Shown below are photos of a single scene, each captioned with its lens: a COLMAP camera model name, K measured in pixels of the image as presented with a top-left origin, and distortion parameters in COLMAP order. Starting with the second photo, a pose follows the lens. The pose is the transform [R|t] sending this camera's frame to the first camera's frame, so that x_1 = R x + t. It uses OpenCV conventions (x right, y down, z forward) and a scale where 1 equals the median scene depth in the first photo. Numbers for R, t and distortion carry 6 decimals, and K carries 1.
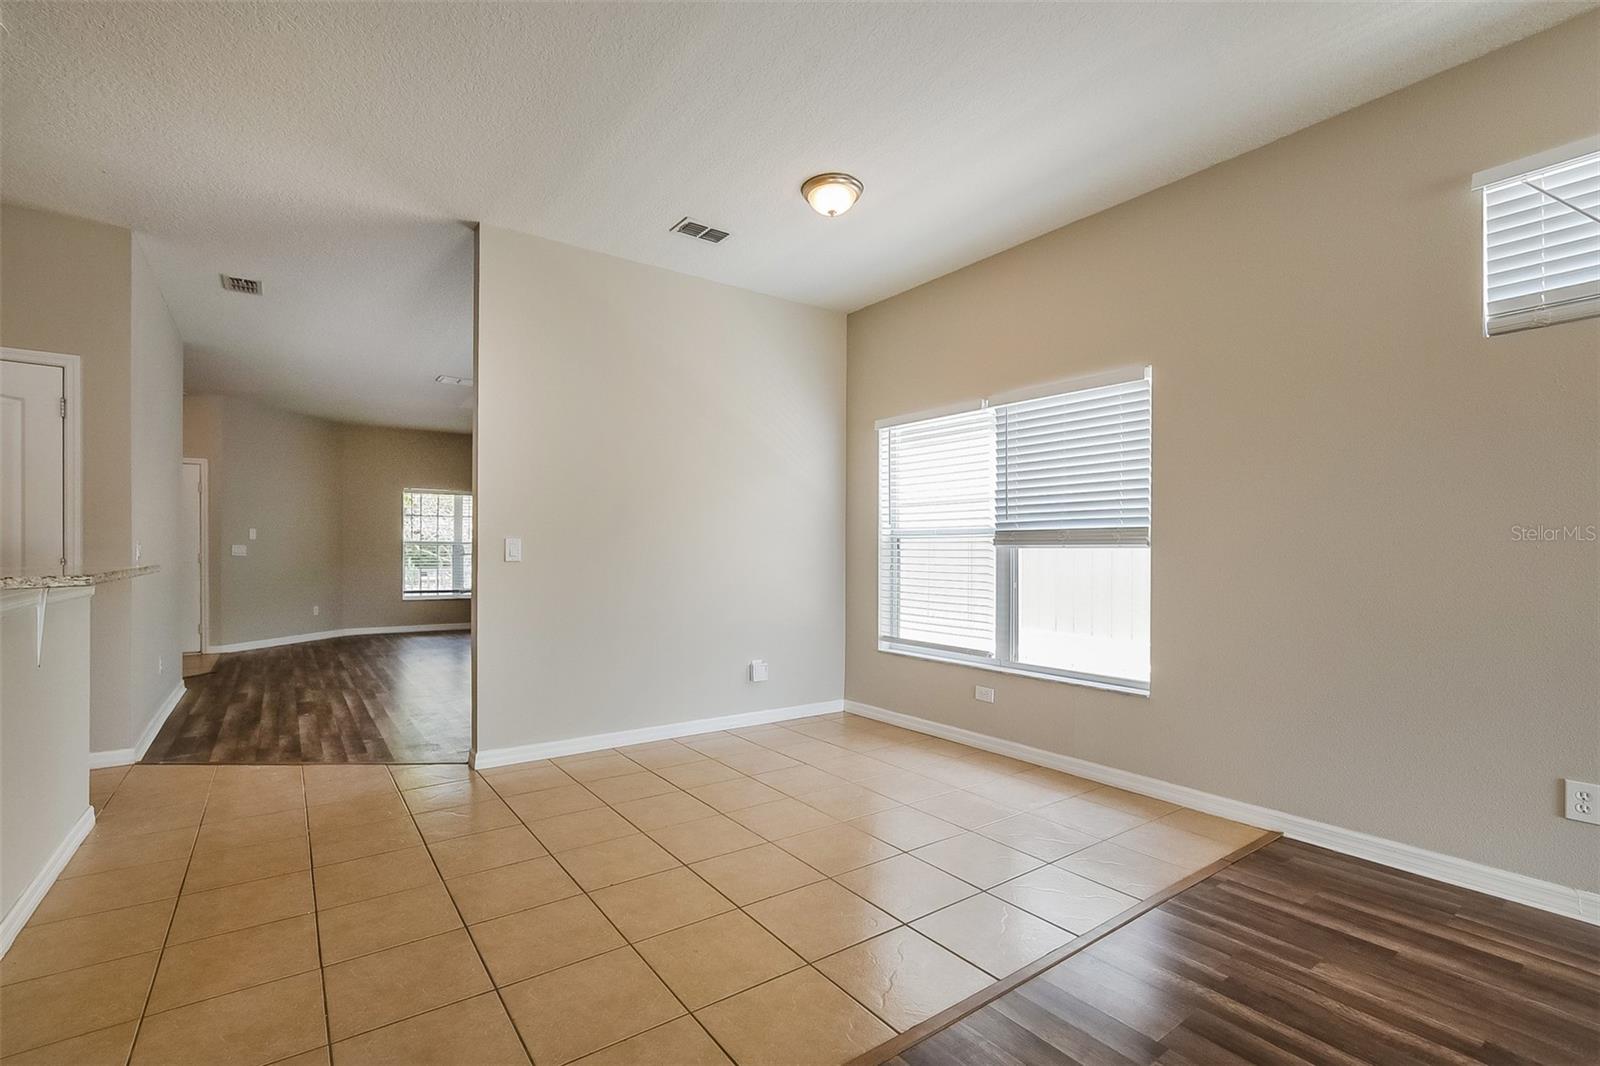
lens RADIAL K [[712.5, 0, 758.1], [0, 712.5, 550.0], [0, 0, 1]] dist [-0.016268, 0.001214]
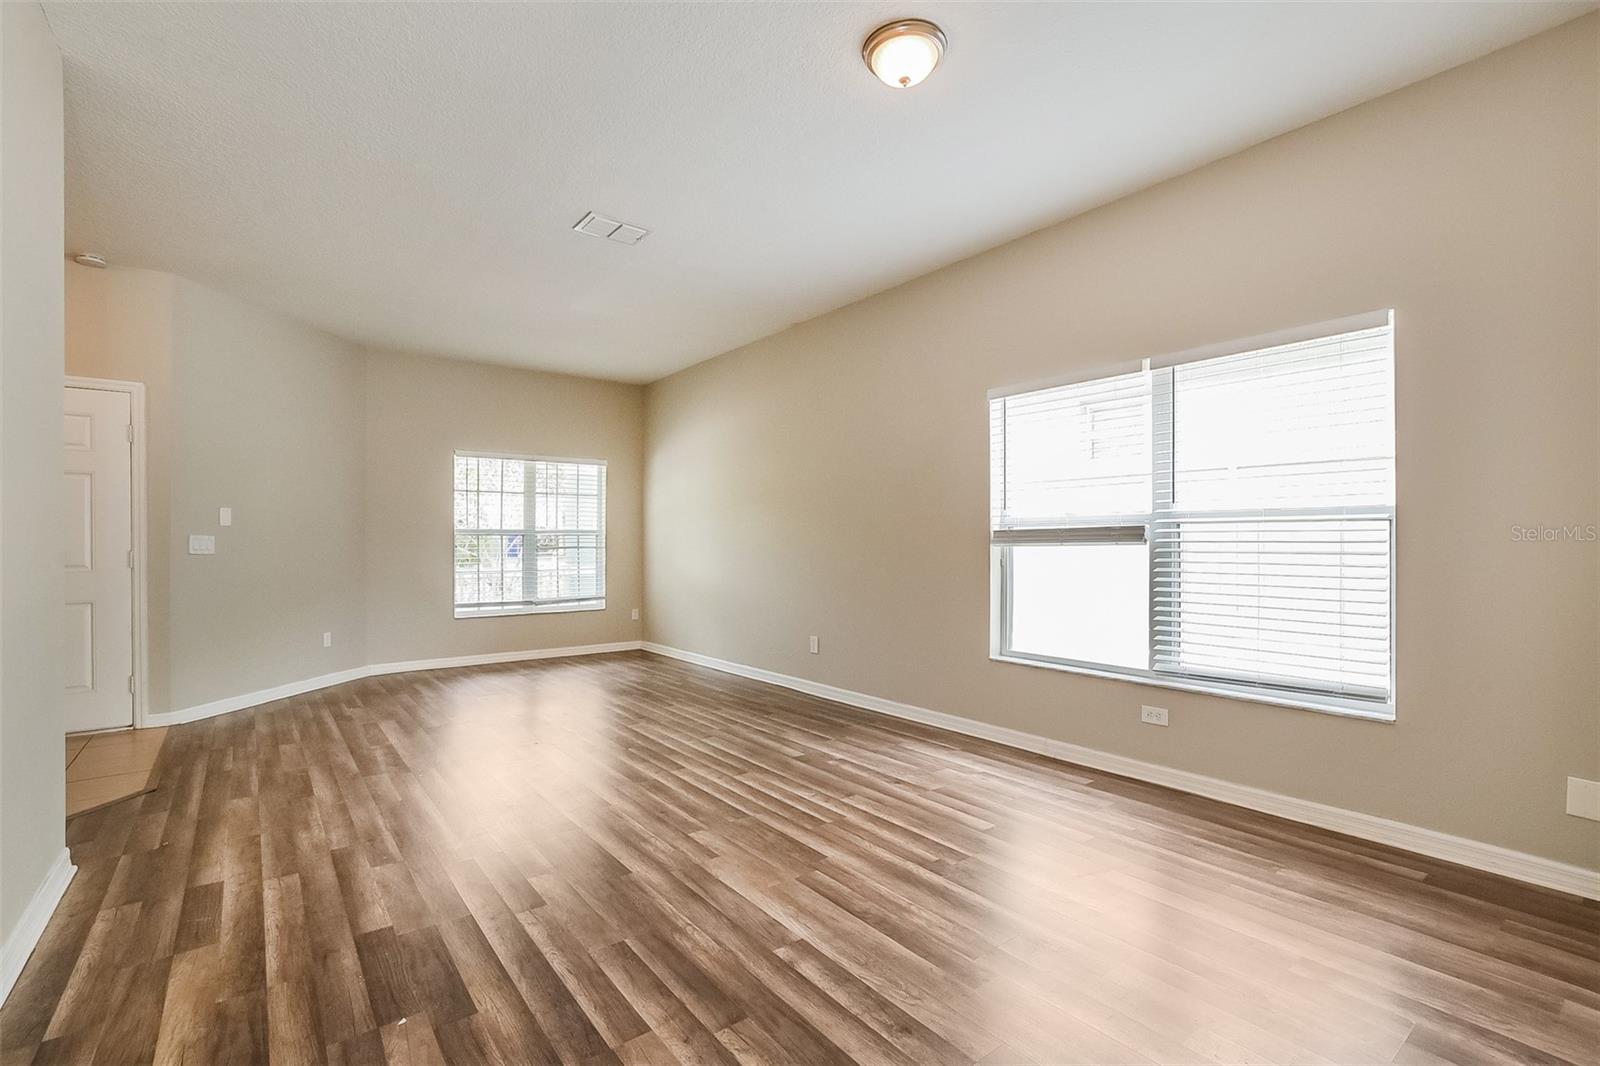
lens RADIAL K [[712.5, 0, 799.9], [0, 712.5, 549.2], [0, 0, 1]] dist [-0.016268, 0.001214]
pose [[0.997756, -0.004070, 0.066834, -0.207640], [0.003245, 0.999917, 0.012453, -0.002786], [-0.066880, -0.012209, 0.997686, 0.287270]]
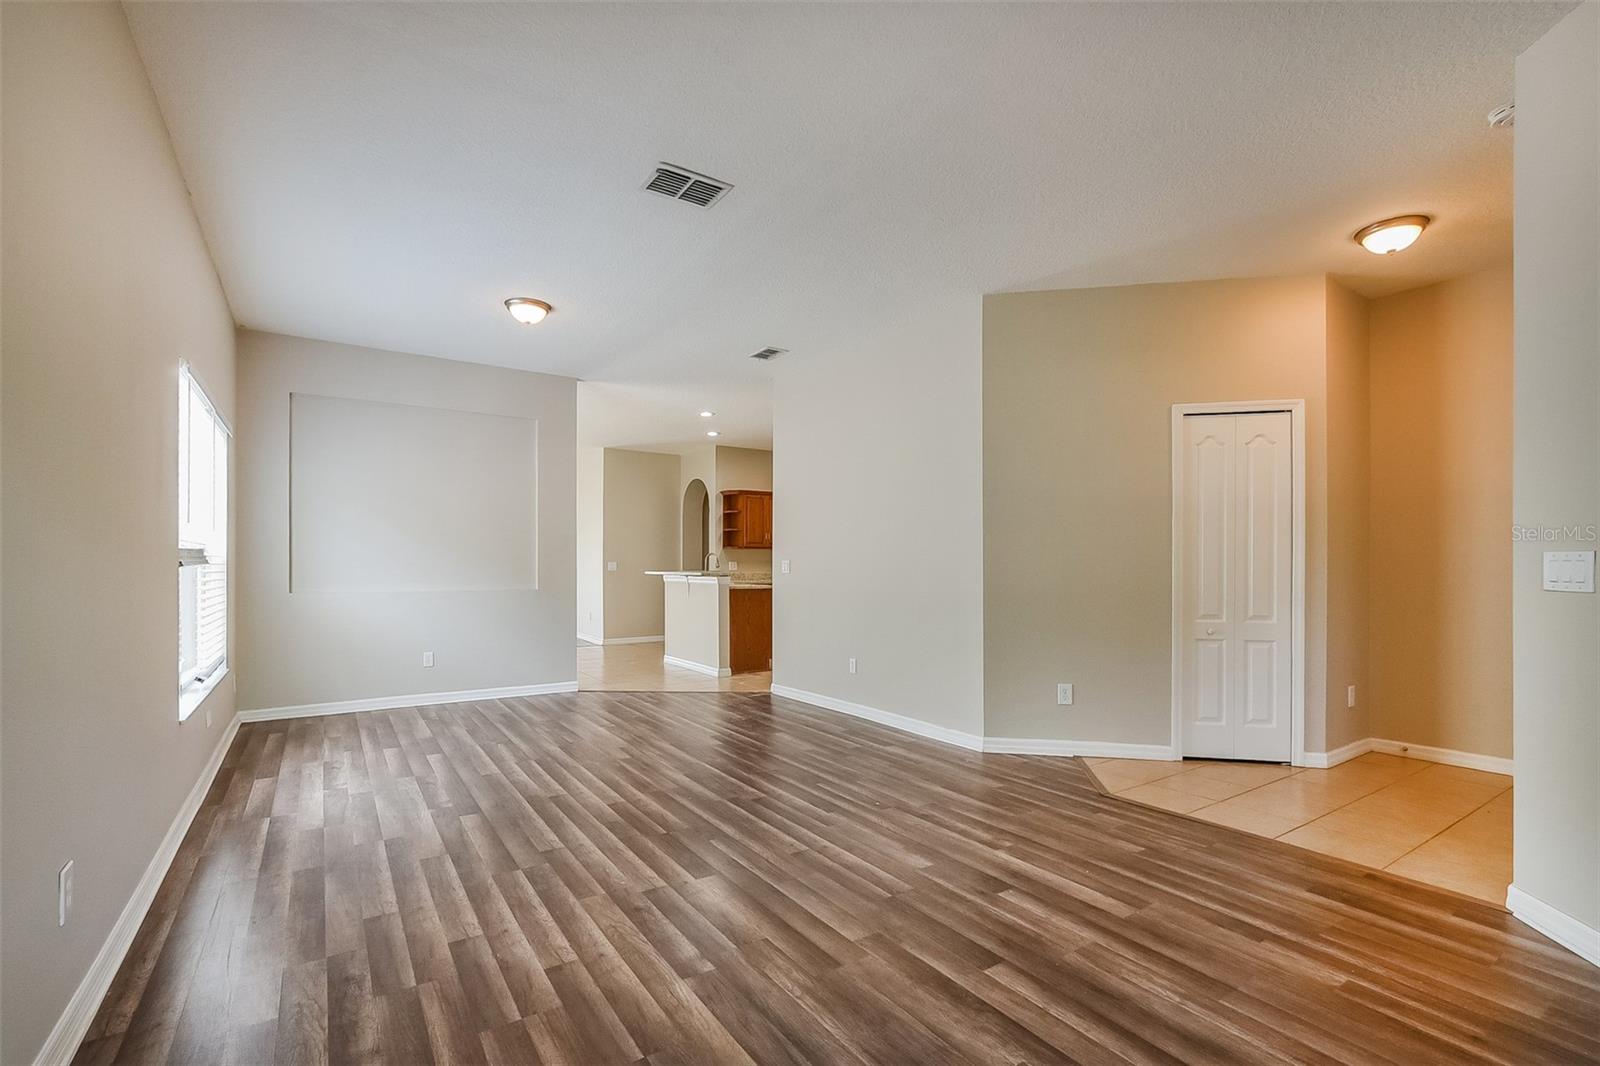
lens RADIAL K [[712.5, 0, 802.8], [0, 712.5, 564.9], [0, 0, 1]] dist [-0.016268, 0.001214]
pose [[-0.999991, -0.004250, -0.000106, -0.328340], [-0.004250, 0.999990, -0.001710, -0.001948], [0.000113, -0.001710, -0.999999, 0.954763]]
